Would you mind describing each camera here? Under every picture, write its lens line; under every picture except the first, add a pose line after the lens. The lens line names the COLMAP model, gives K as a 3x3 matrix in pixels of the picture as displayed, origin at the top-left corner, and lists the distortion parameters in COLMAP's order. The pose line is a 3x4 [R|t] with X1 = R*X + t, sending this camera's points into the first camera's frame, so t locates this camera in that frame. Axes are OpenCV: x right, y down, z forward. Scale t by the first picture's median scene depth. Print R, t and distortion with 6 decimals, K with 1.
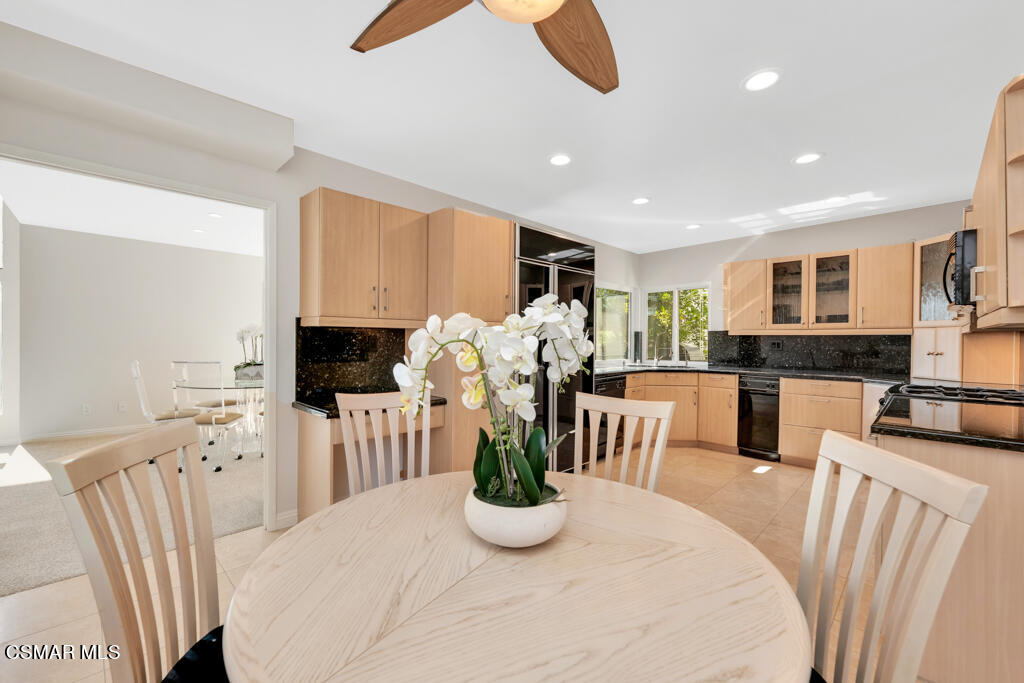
lens RADIAL K [[419.8, 0, 510.1], [0, 419.8, 342.7], [0, 0, 1]] dist [-0.000466, 0.000057]
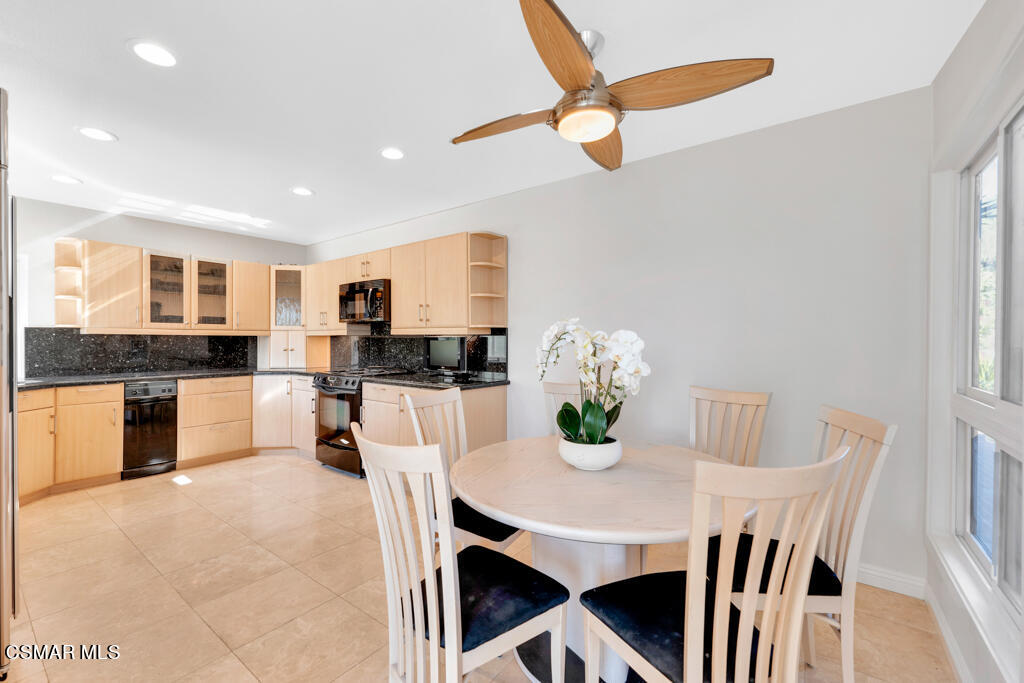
lens RADIAL K [[419.8, 0, 510.1], [0, 419.8, 342.7], [0, 0, 1]] dist [-0.000466, 0.000057]
pose [[-0.141390, -0.010485, 0.989898, -0.385862], [0.004895, 0.999924, 0.011291, -0.007928], [-0.989942, 0.006442, -0.141328, 0.380252]]
